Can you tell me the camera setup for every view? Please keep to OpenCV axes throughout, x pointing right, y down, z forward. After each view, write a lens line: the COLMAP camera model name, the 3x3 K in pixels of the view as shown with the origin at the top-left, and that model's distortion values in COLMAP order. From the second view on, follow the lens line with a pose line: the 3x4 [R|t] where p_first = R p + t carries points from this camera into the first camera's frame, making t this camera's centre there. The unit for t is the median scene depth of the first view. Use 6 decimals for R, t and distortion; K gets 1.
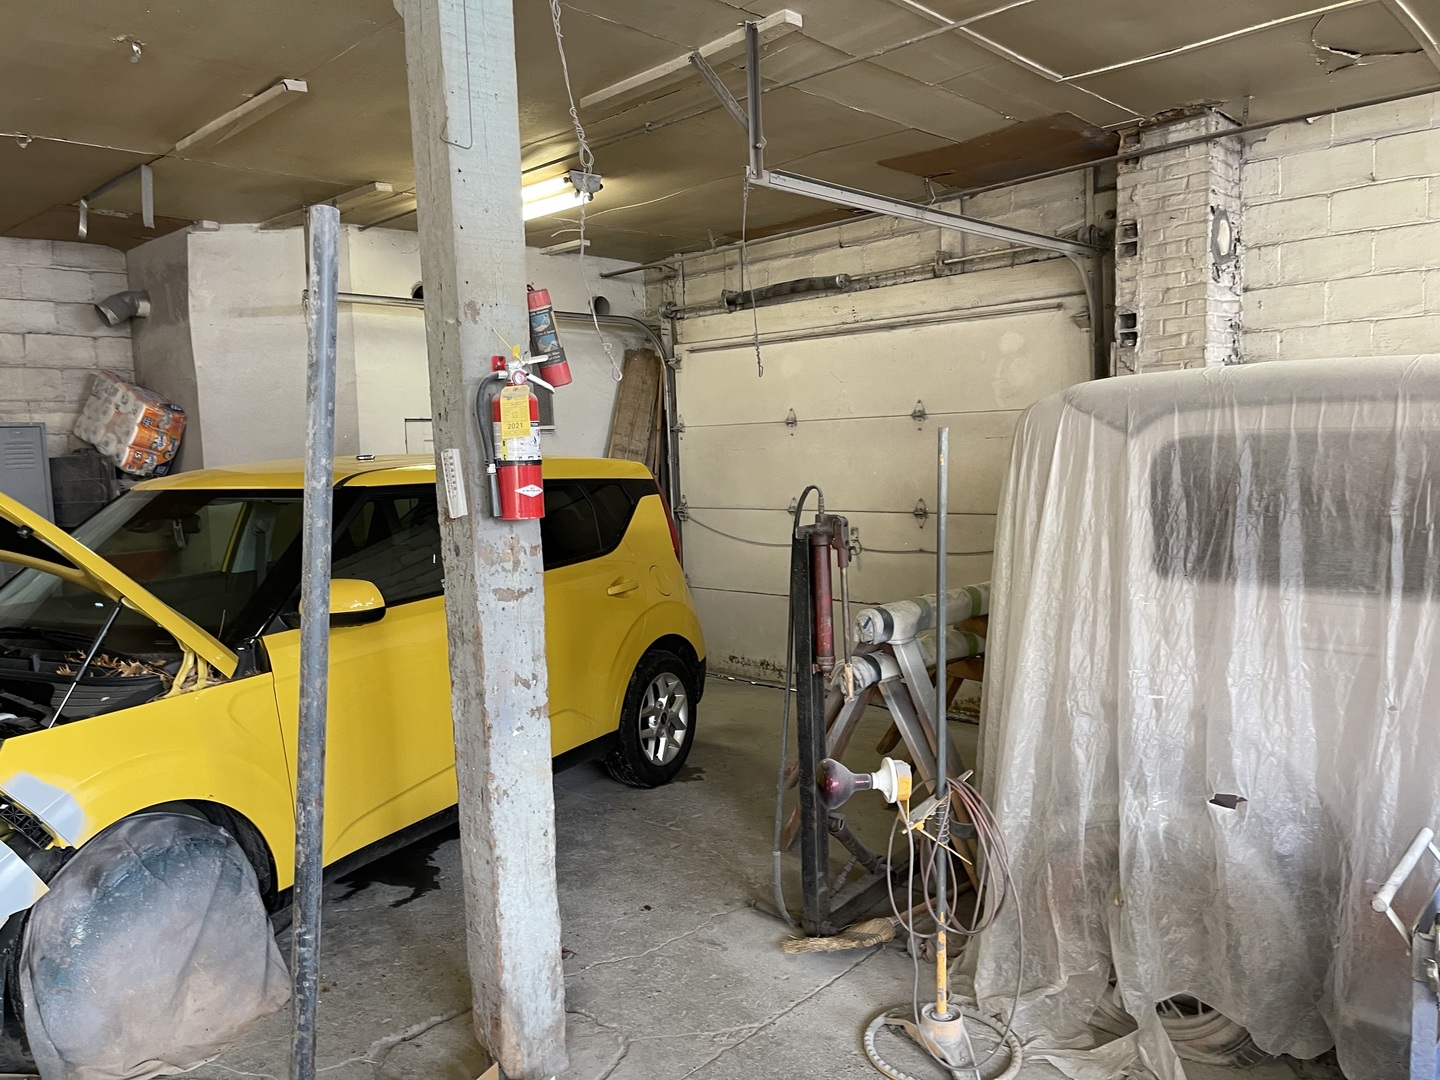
lens RADIAL K [[1086.6, 0, 718.3], [0, 1086.6, 545.8], [0, 0, 1]] dist [0.046148, -0.050270]
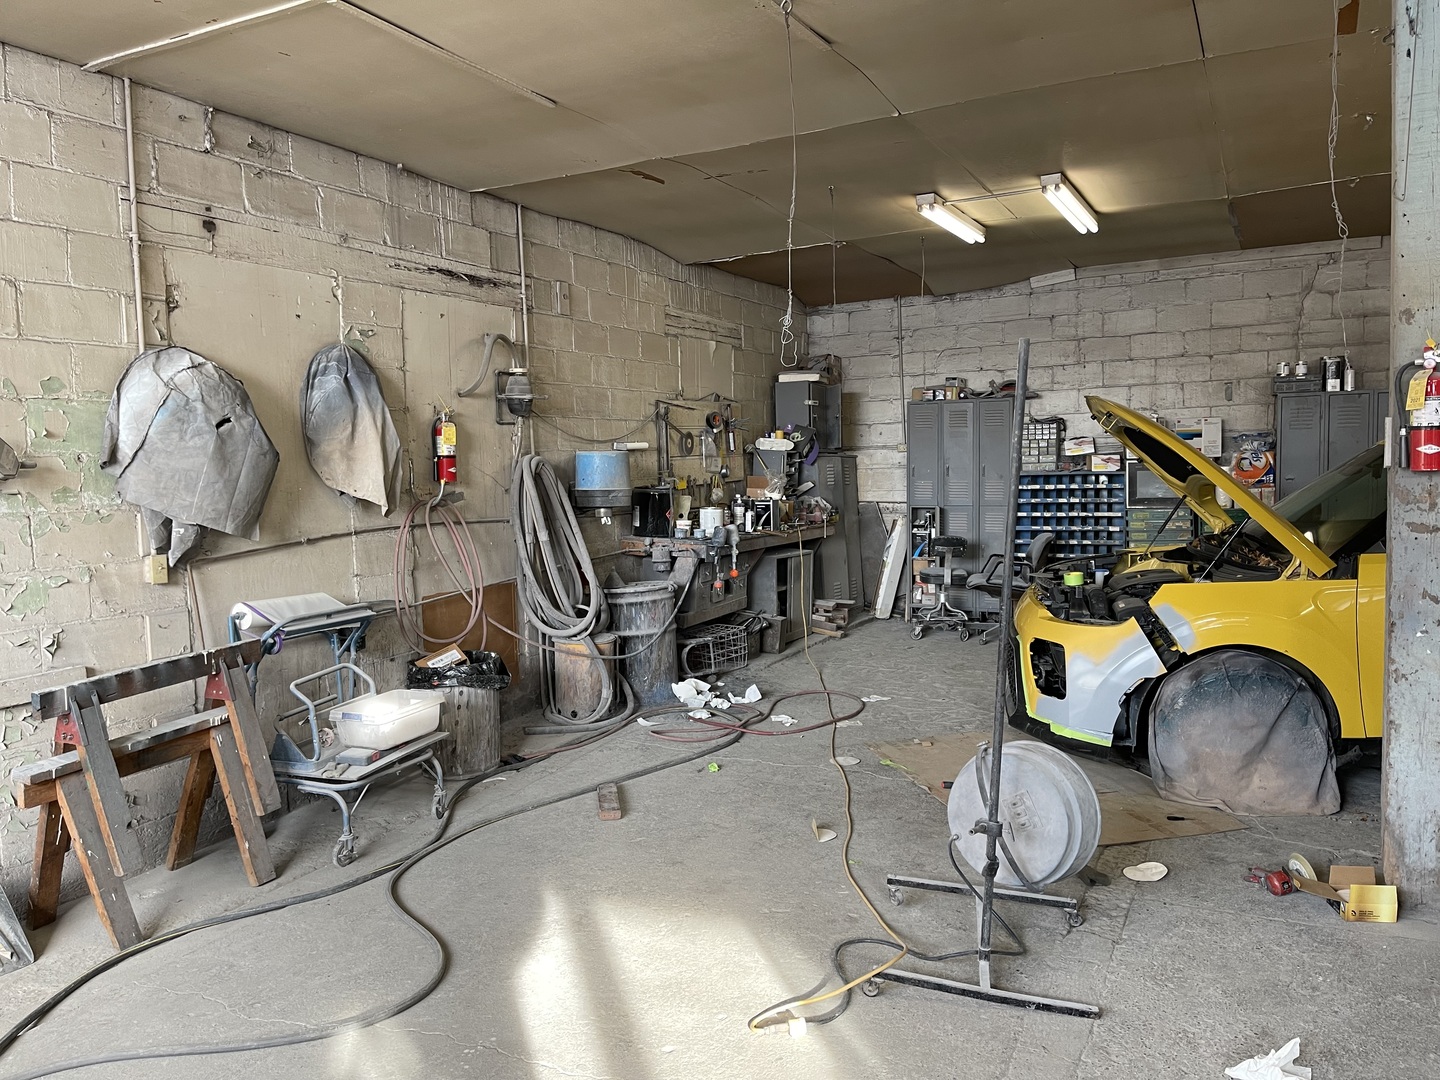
lens RADIAL K [[1086.6, 0, 720.7], [0, 1086.6, 537.2], [0, 0, 1]] dist [0.046148, -0.050270]
pose [[0.285280, 0.102957, -0.952898, 0.813252], [-0.070393, 0.993779, 0.086299, 0.000891], [0.955856, 0.042458, 0.290753, -0.190562]]
